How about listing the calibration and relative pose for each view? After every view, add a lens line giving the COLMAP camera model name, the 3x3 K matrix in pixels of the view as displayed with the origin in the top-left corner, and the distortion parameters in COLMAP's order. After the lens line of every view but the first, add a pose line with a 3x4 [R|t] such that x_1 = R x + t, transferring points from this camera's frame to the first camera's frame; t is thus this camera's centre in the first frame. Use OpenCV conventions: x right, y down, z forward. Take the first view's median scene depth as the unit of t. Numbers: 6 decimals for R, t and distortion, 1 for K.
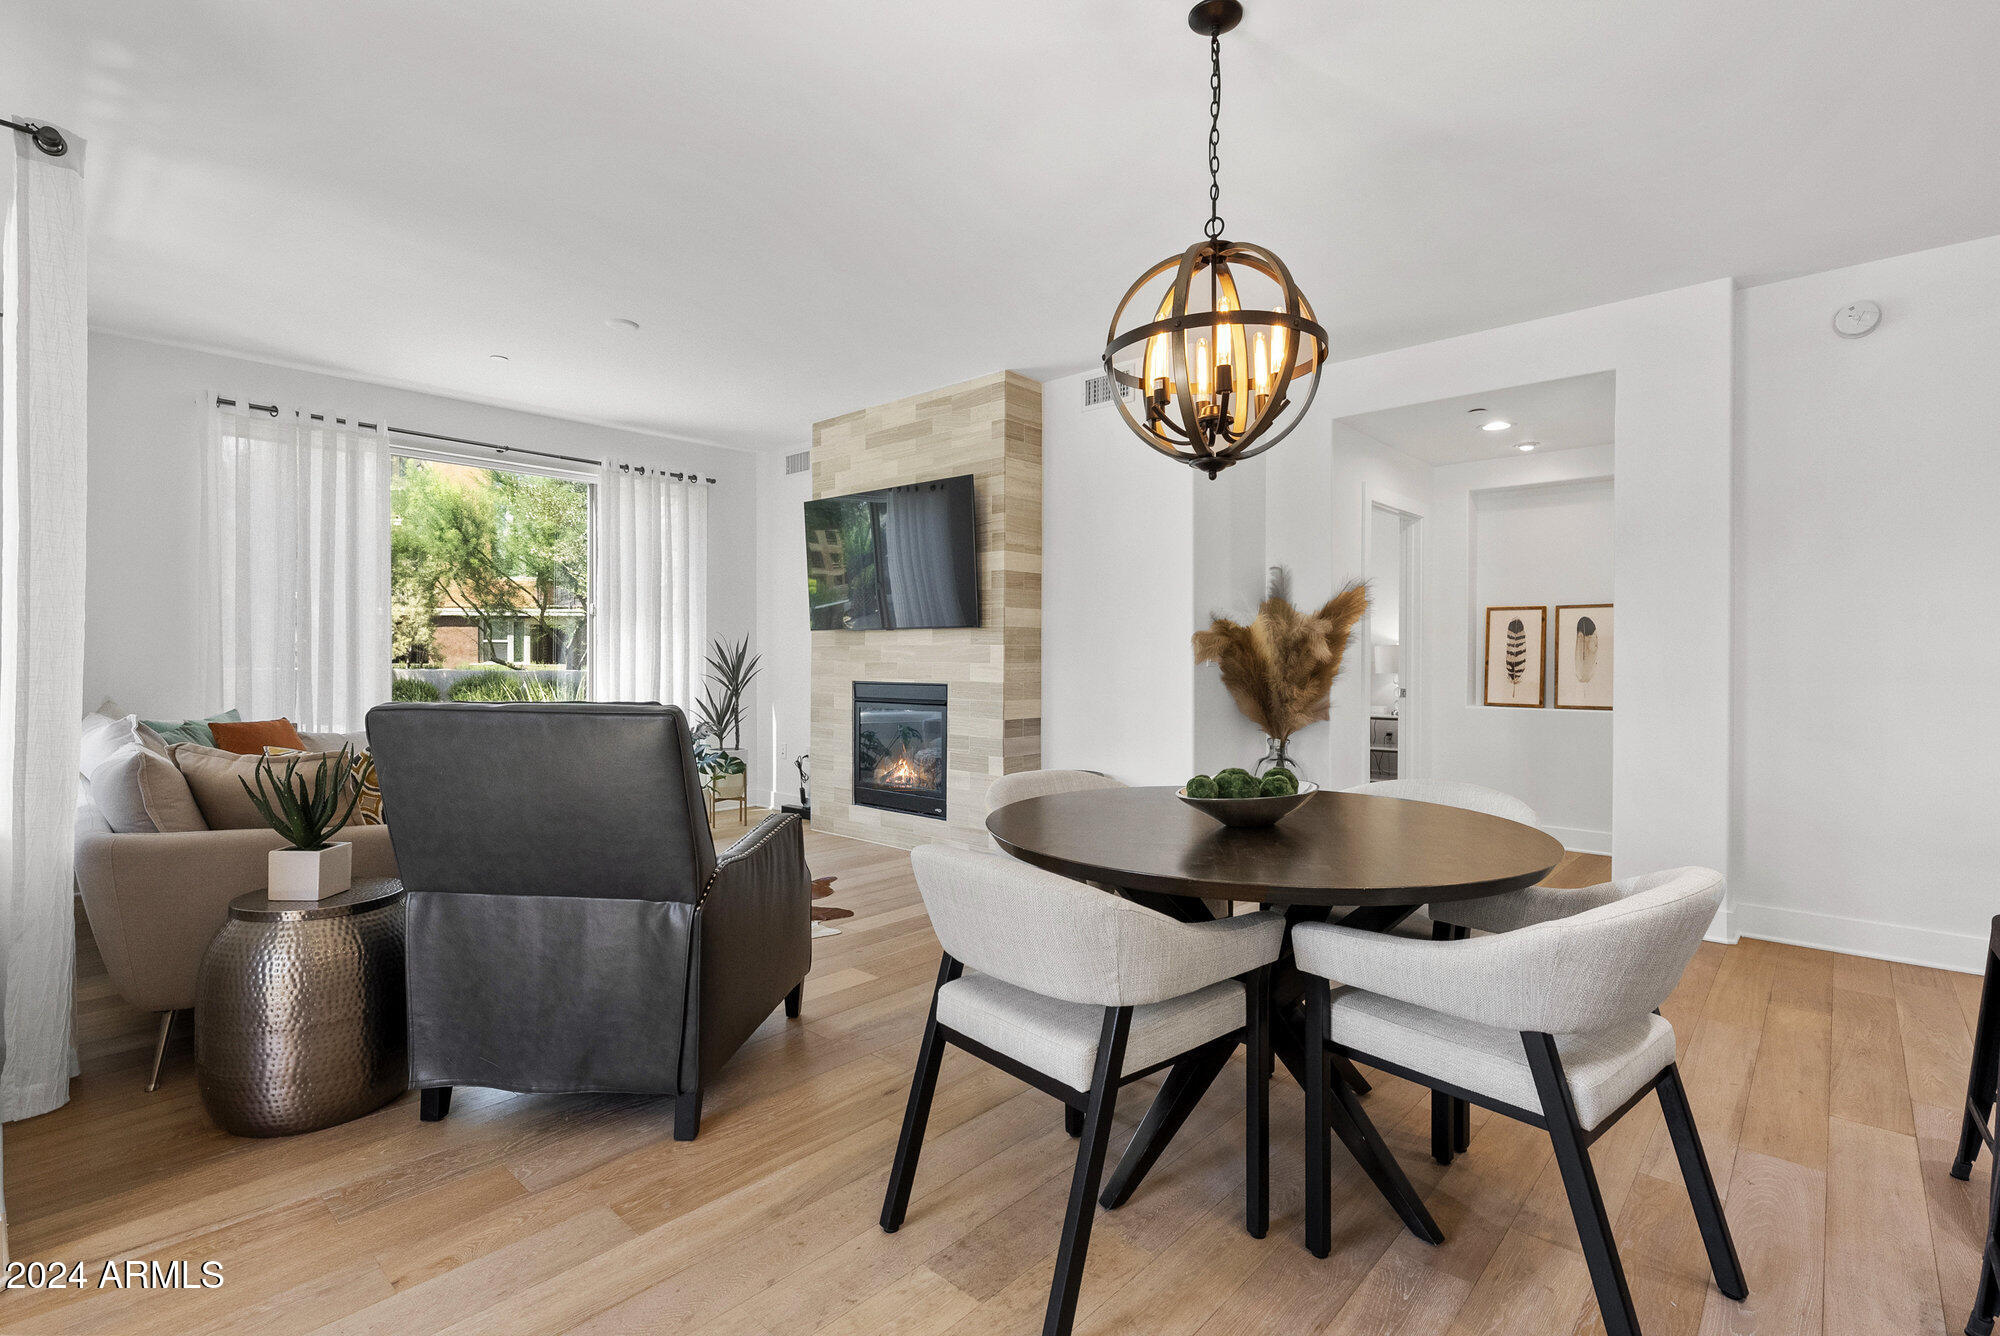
lens RADIAL K [[922.6, 0, 1010.2], [0, 922.6, 663.0], [0, 0, 1]] dist [0.000107, -0.000135]
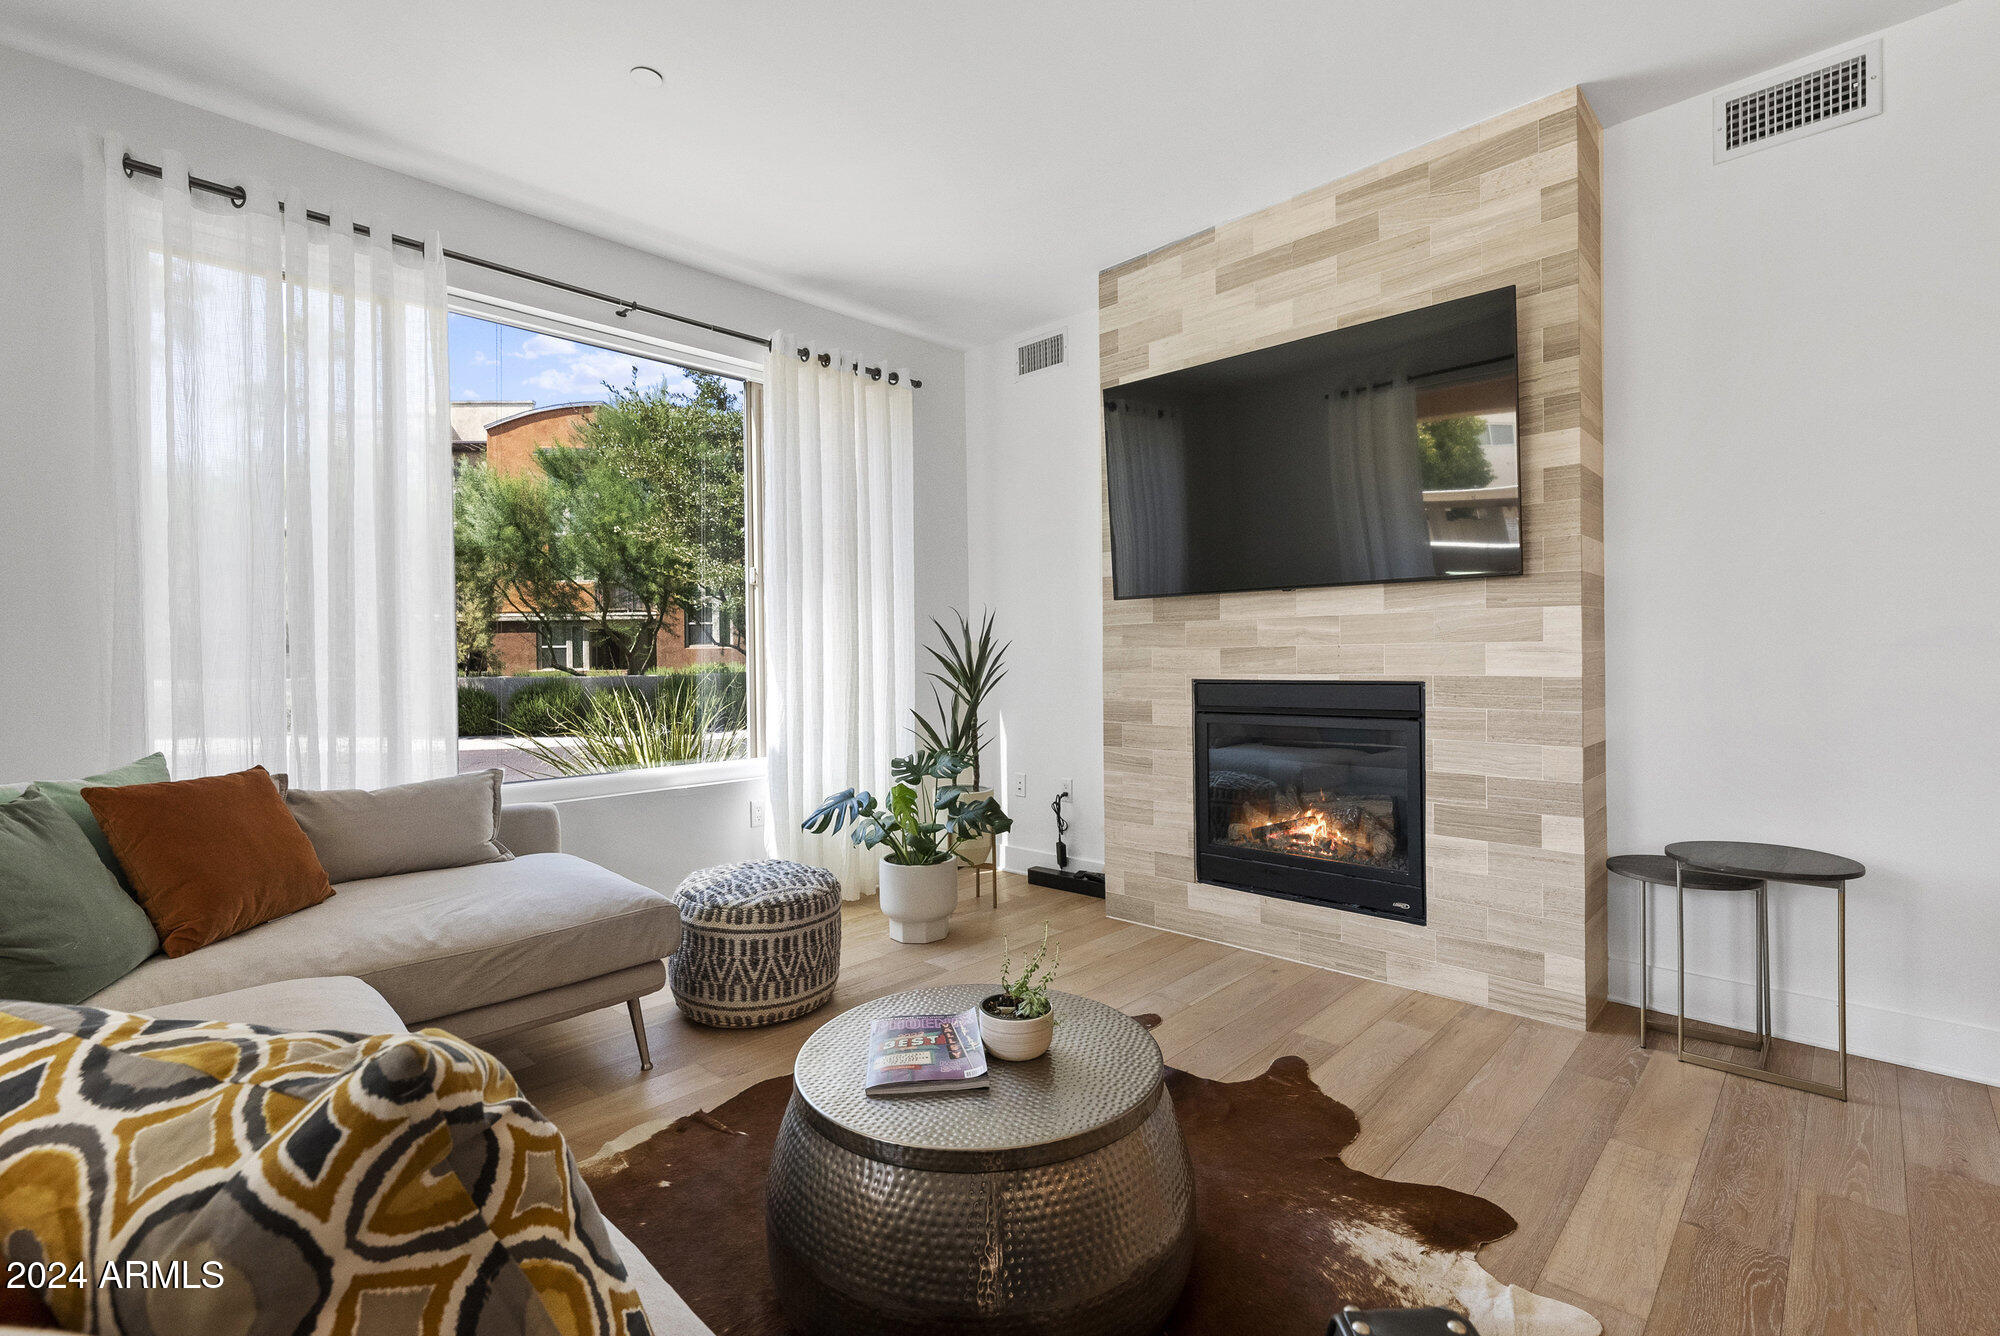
lens RADIAL K [[908.7, 0, 1000.0], [0, 908.7, 668.0], [0, 0, 1]] dist [0.009545, -0.000215]
pose [[0.998763, -0.015942, -0.047104, -0.275138], [0.016192, 0.999857, 0.004945, 0.006884], [0.047019, -0.005702, 0.998878, 0.401699]]
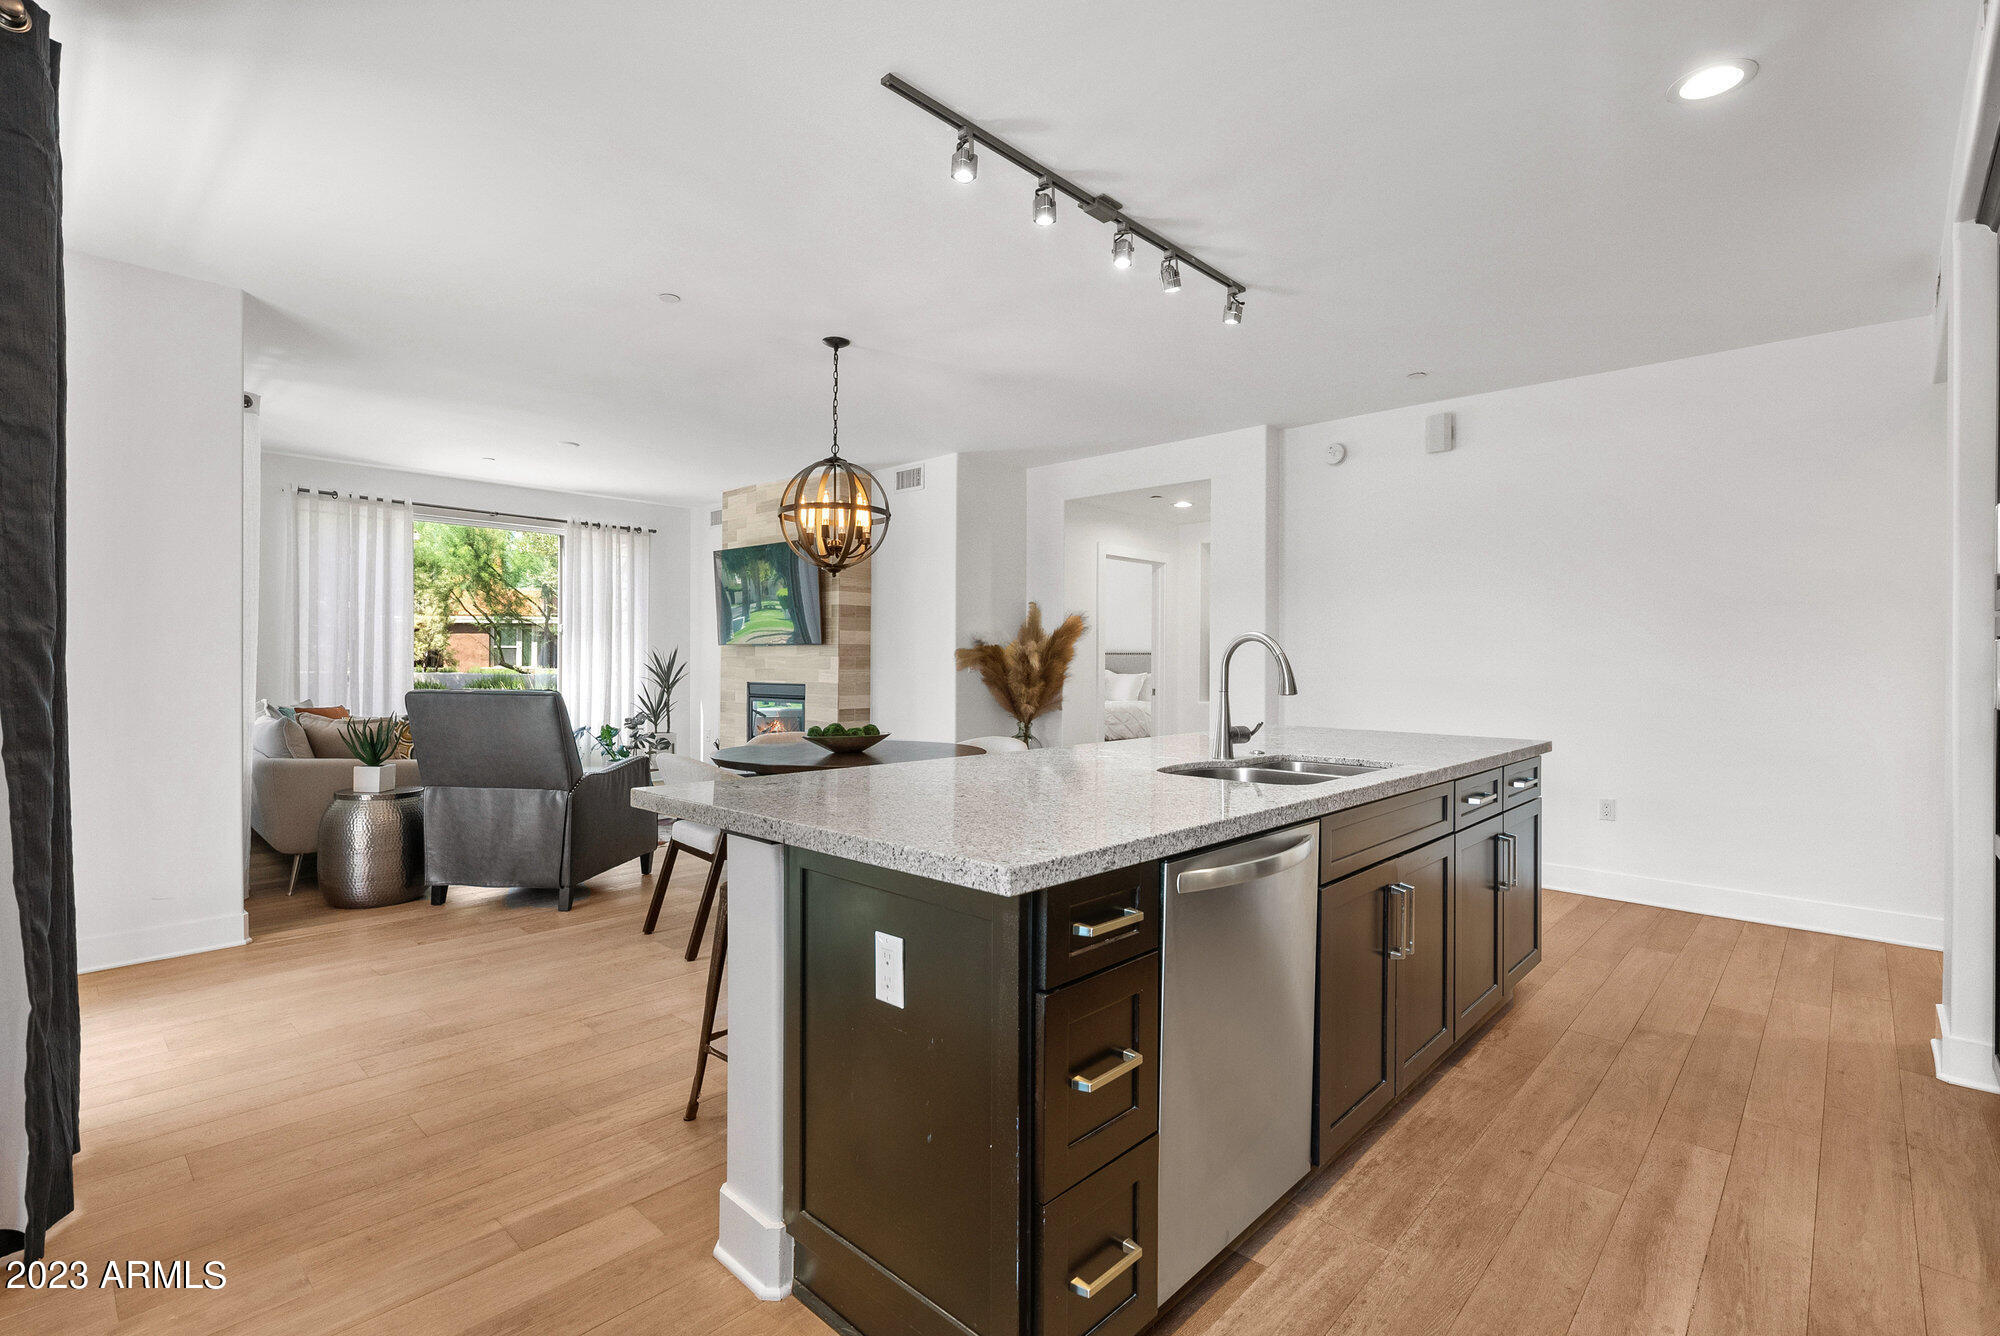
lens RADIAL K [[911.5, 0, 1010.7], [0, 911.5, 662.3], [0, 0, 1]] dist [-0.003340, -0.000062]
pose [[0.999979, 0.002669, -0.005901, 0.232655], [-0.002706, 0.999977, -0.006279, -0.002395], [0.005885, 0.006295, 0.999963, -0.358611]]
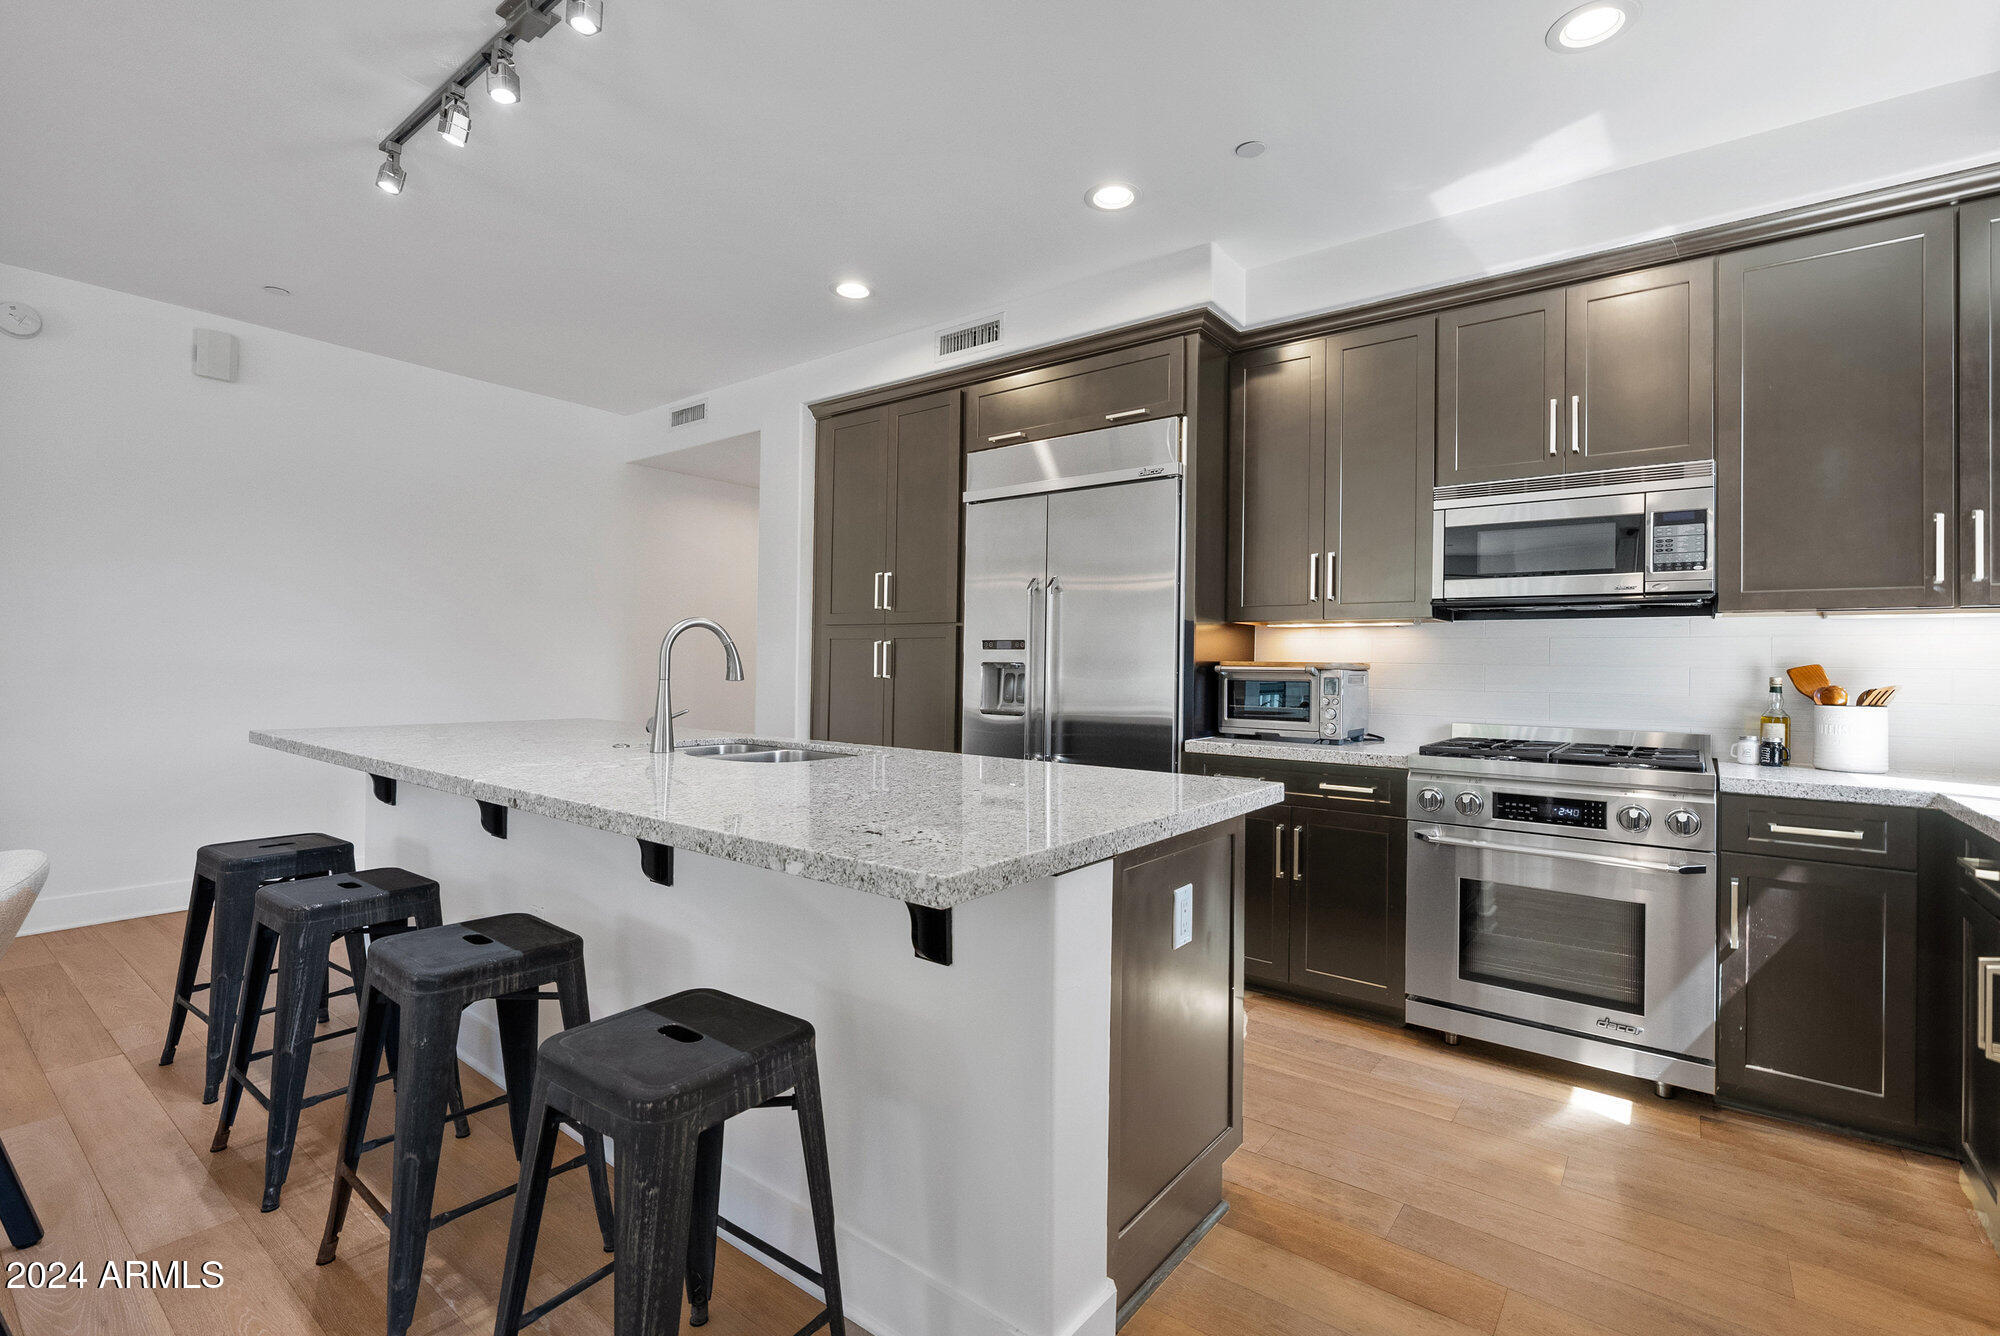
lens RADIAL K [[910.3, 0, 987.8], [0, 910.3, 654.0], [0, 0, 1]] dist [0.000376, -0.000470]
pose [[-0.070385, 0.008165, 0.997486, -0.104963], [-0.008788, 0.999923, -0.008806, 0.000027], [-0.997481, -0.009386, -0.070308, -0.008975]]
